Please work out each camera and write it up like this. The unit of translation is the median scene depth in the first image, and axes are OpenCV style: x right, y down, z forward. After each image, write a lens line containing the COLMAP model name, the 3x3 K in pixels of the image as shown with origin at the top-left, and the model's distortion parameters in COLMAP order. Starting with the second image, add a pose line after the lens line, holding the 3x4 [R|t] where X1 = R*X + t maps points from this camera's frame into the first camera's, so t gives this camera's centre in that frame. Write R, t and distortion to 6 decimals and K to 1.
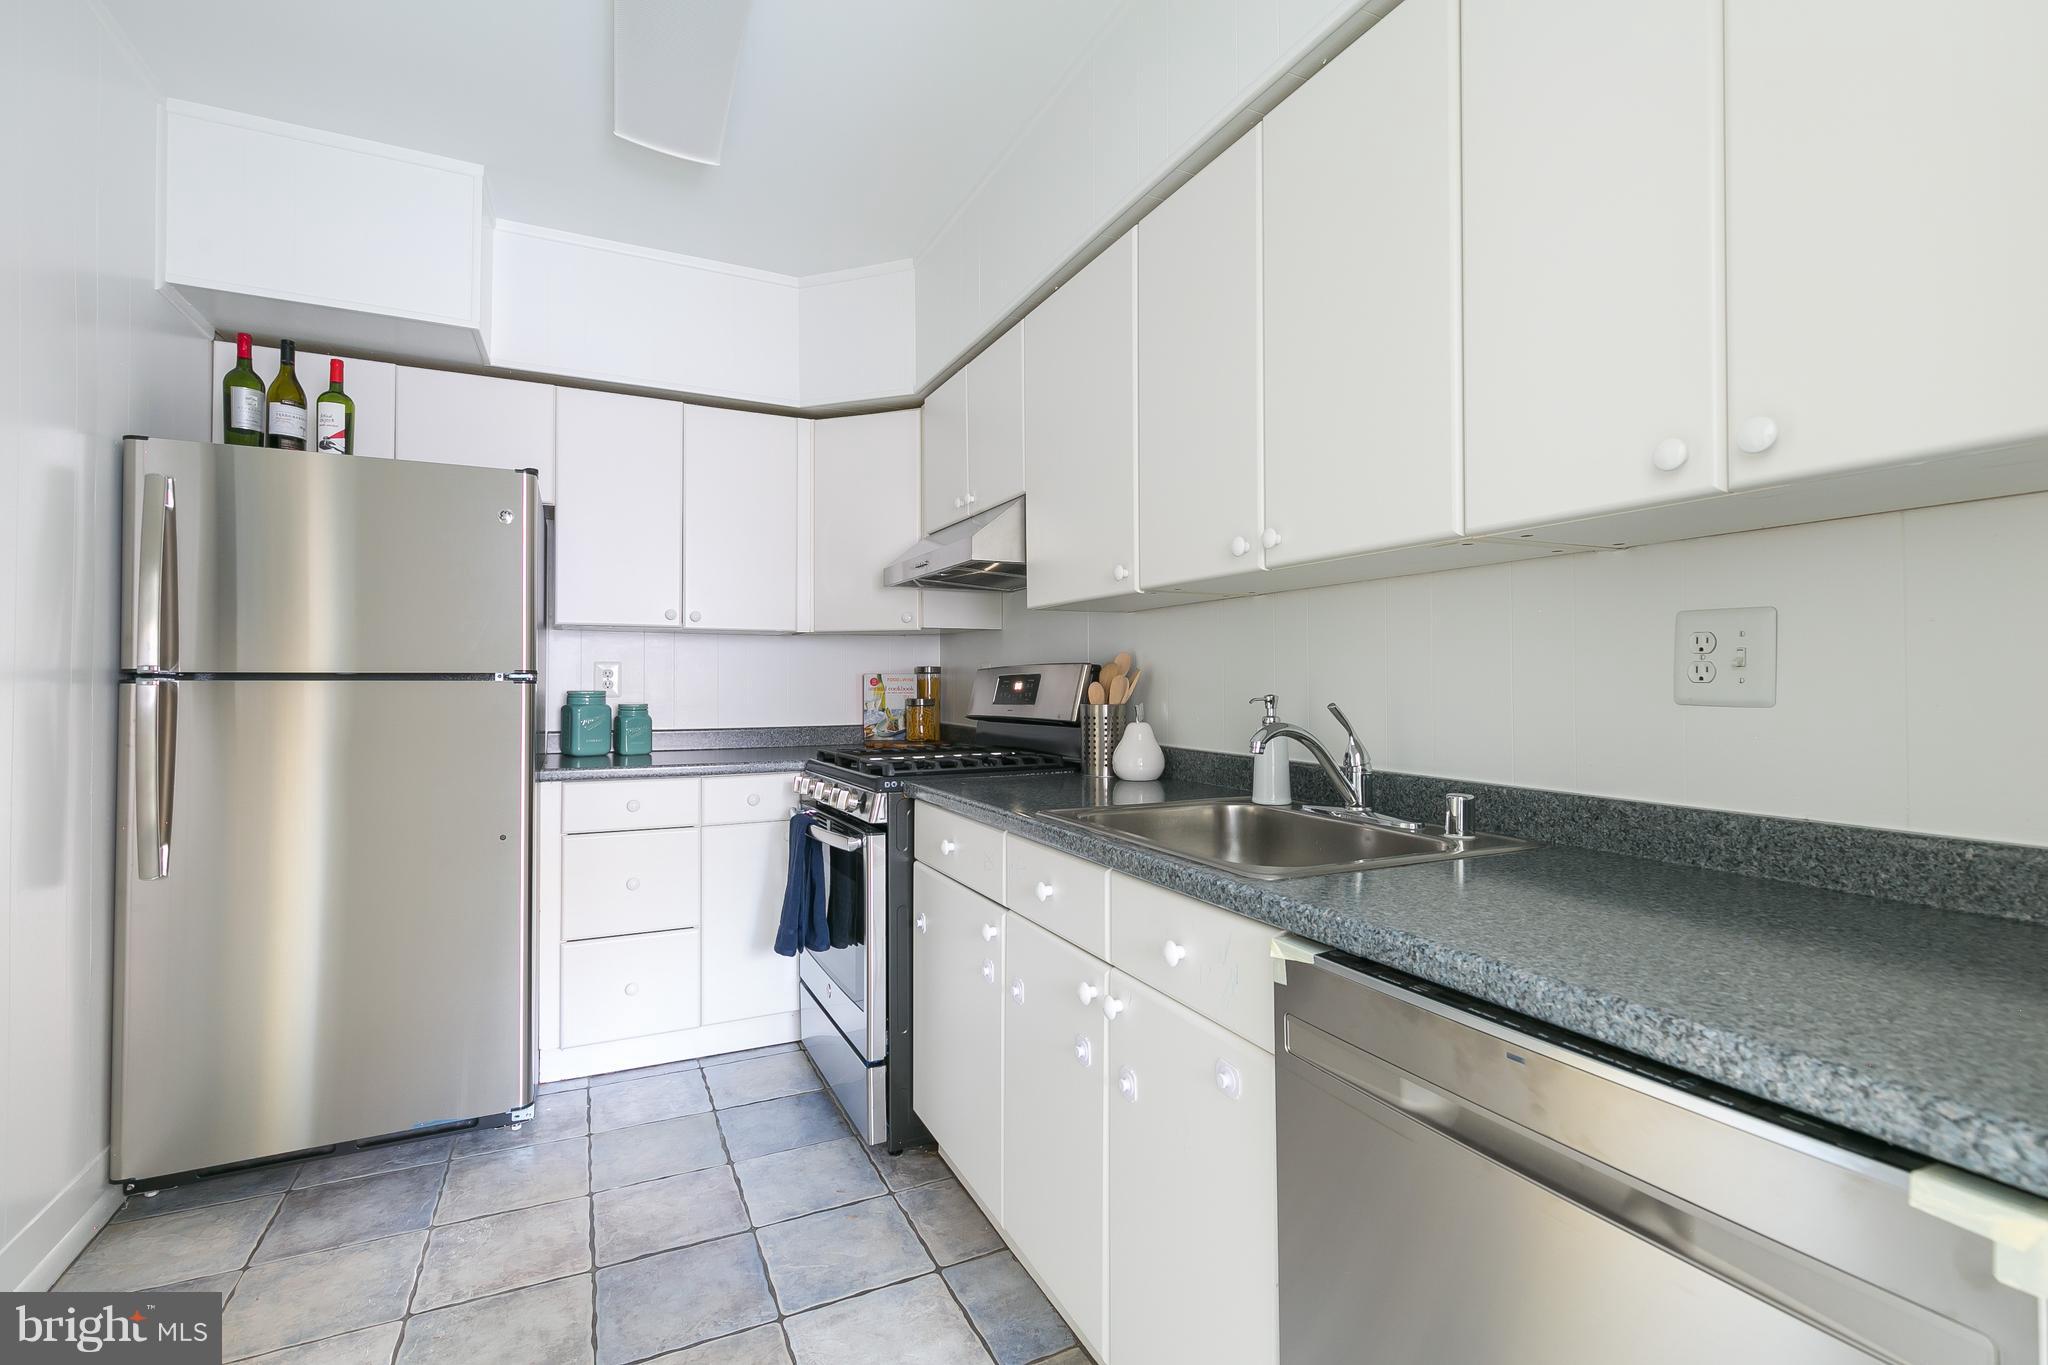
lens RADIAL K [[941.8, 0, 992.0], [0, 941.8, 648.5], [0, 0, 1]] dist [0.006523, -0.003656]
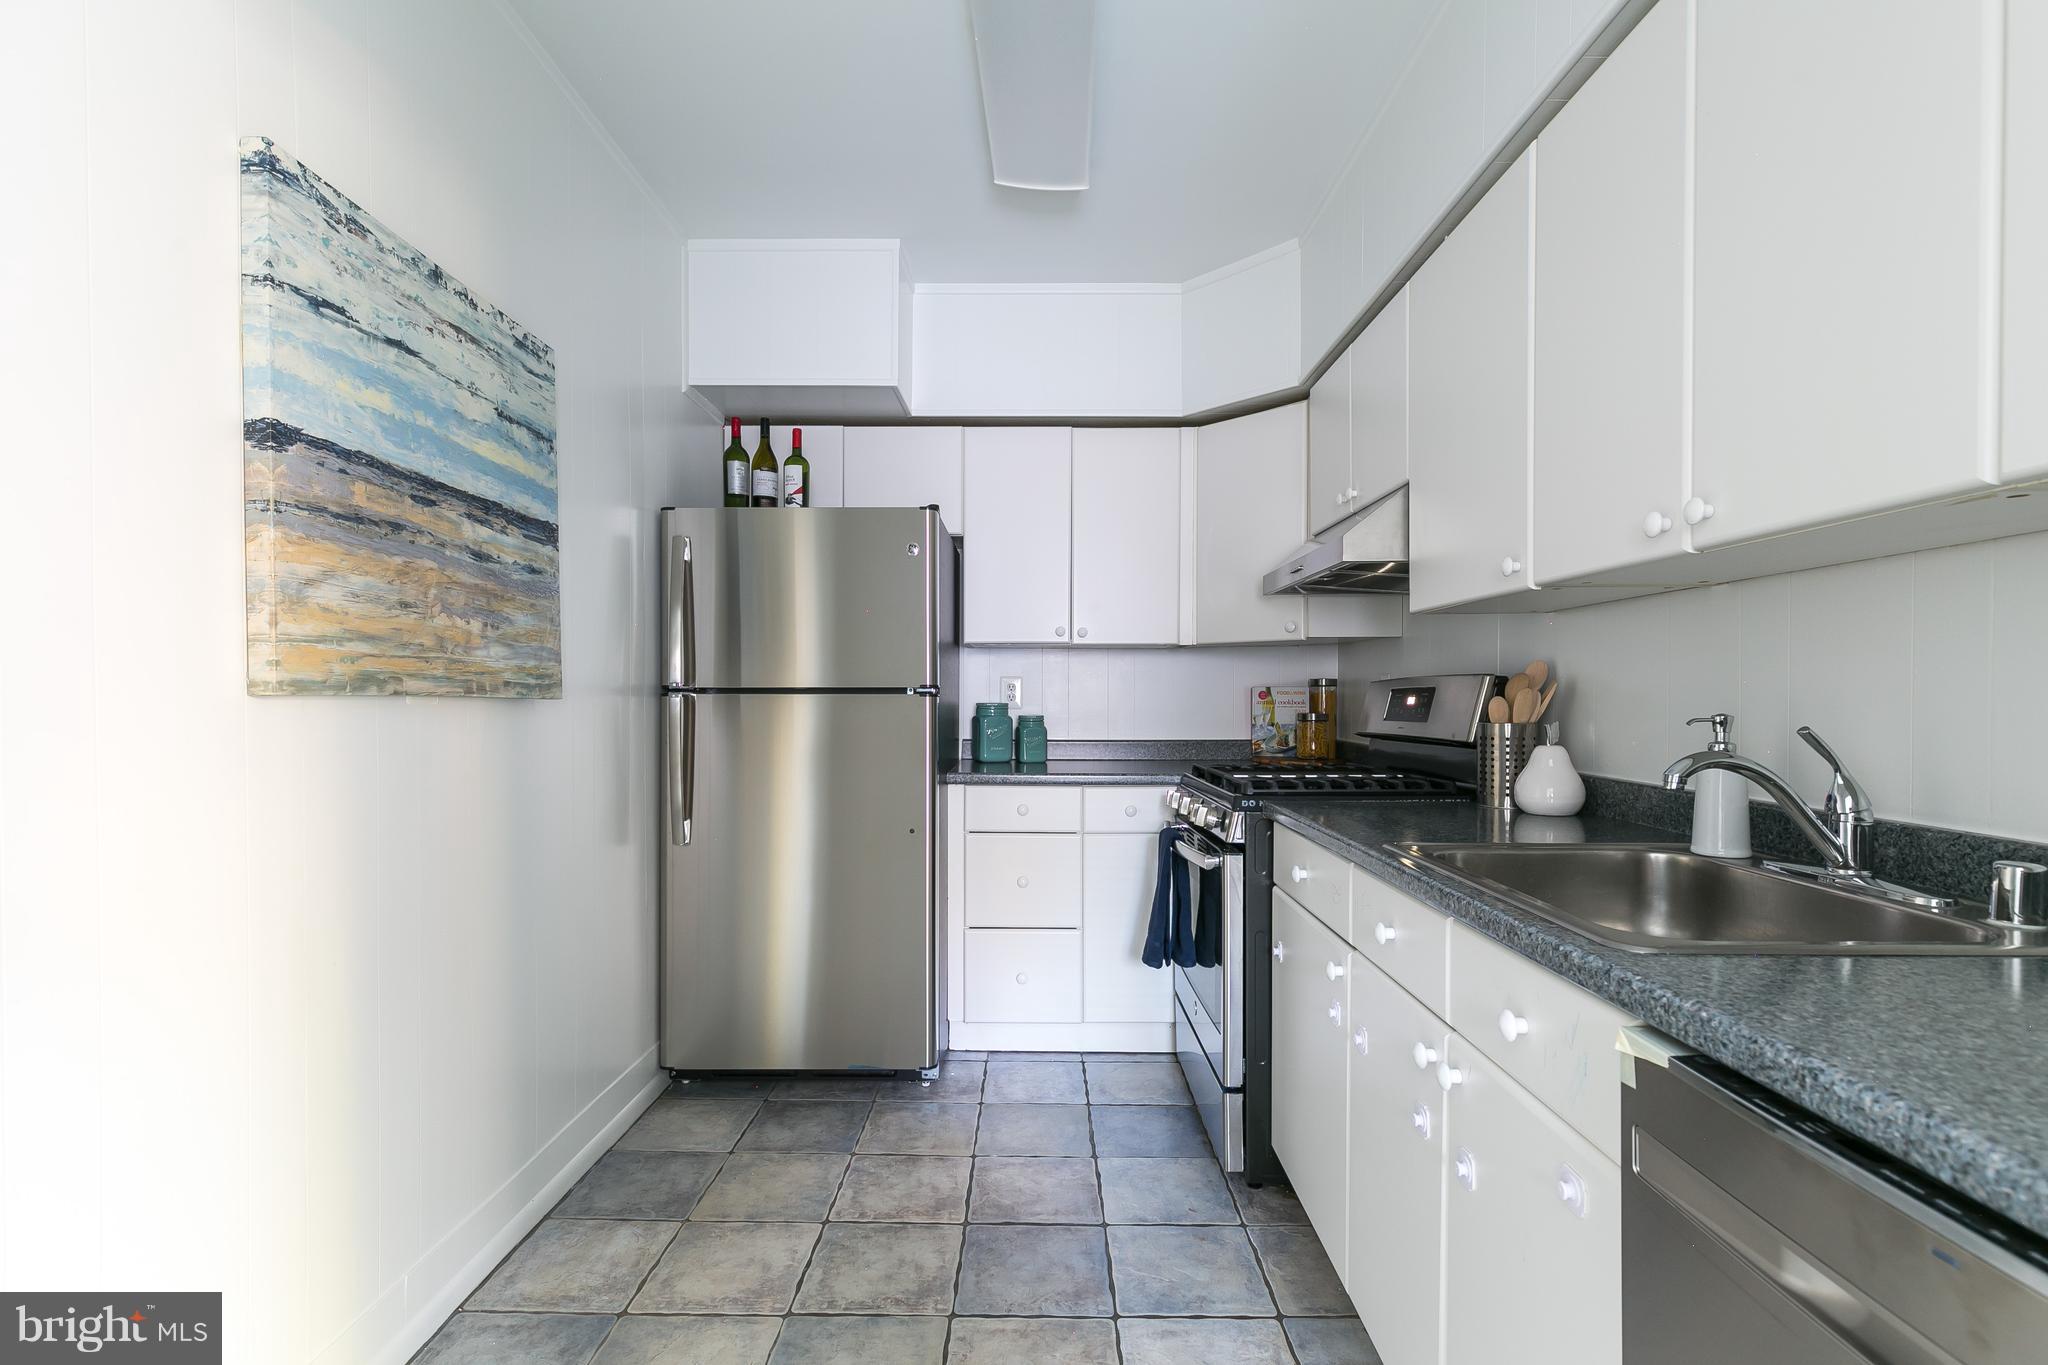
lens RADIAL K [[941.8, 0, 991.3], [0, 941.8, 688.5], [0, 0, 1]] dist [0.006523, -0.003656]
pose [[0.890131, -0.002267, -0.455699, 0.094056], [0.015884, 0.999534, 0.026056, -0.000997], [0.455428, -0.030432, 0.889753, 0.035766]]
